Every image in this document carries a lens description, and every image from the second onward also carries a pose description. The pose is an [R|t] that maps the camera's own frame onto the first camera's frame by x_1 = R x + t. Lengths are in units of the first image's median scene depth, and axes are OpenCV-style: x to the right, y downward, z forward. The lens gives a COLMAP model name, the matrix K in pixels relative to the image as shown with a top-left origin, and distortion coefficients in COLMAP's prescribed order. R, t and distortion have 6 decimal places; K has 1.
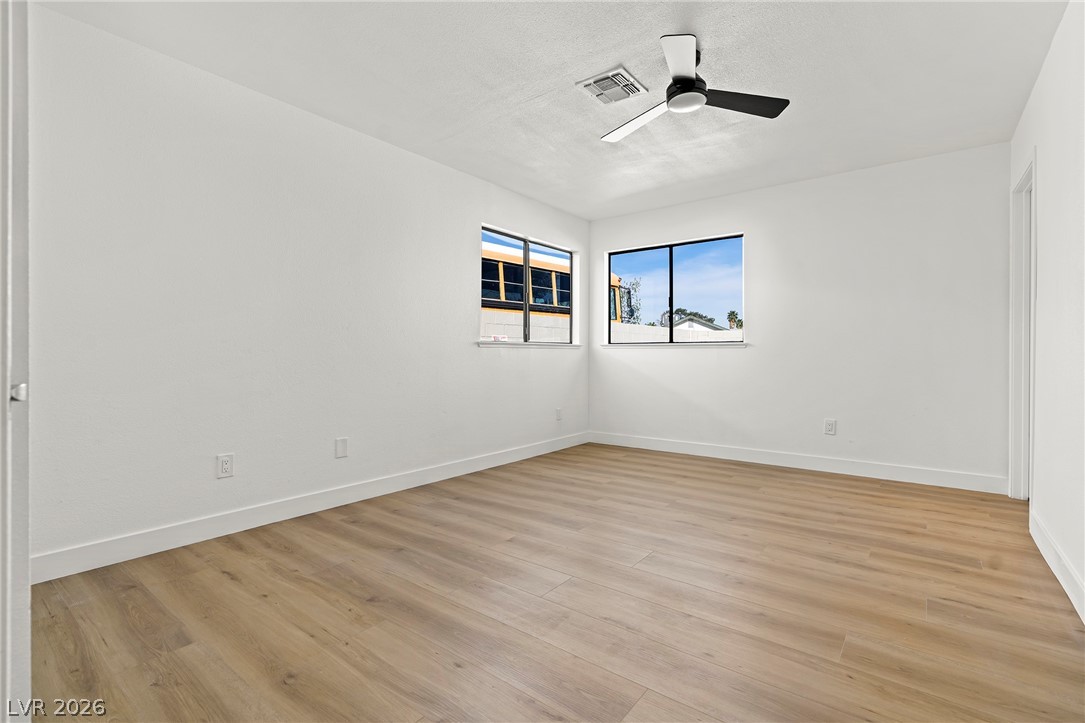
lens RADIAL K [[490.4, 0, 549.3], [0, 490.4, 355.1], [0, 0, 1]] dist [-0.004707, 0.000265]
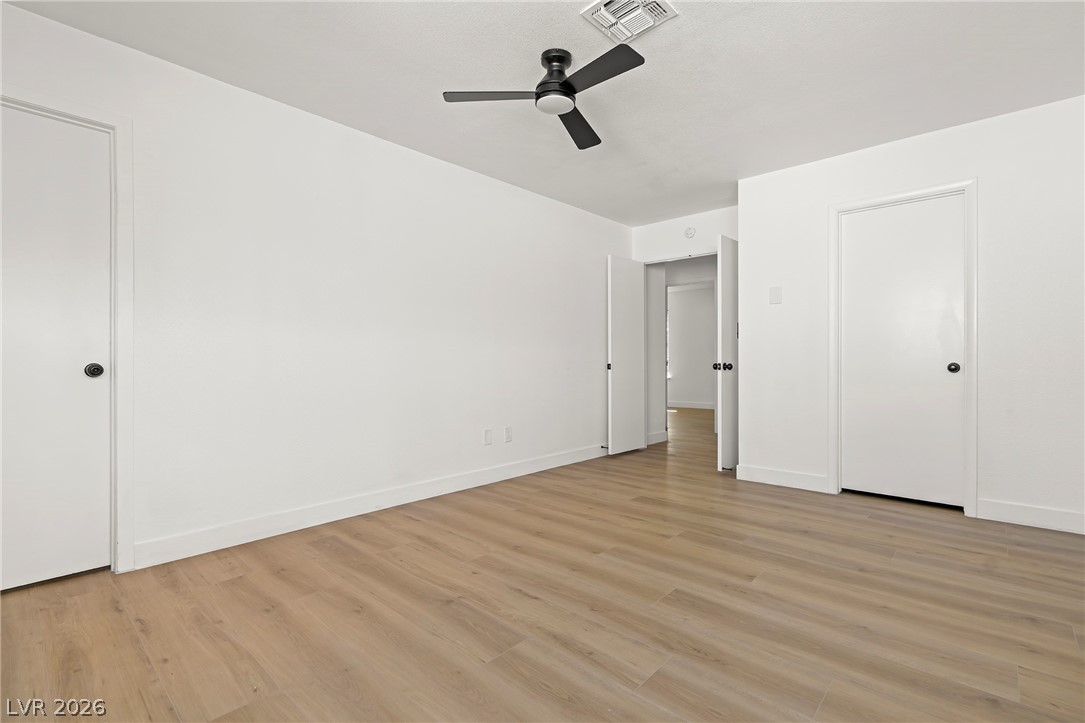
lens RADIAL K [[496.4, 0, 550.2], [0, 496.4, 364.8], [0, 0, 1]] dist [-0.003478, 0.000228]
pose [[-0.997199, 0.004111, 0.074676, 0.216444], [0.004543, 0.999974, 0.005617, -0.001317], [-0.074651, 0.005941, -0.997192, 1.992546]]
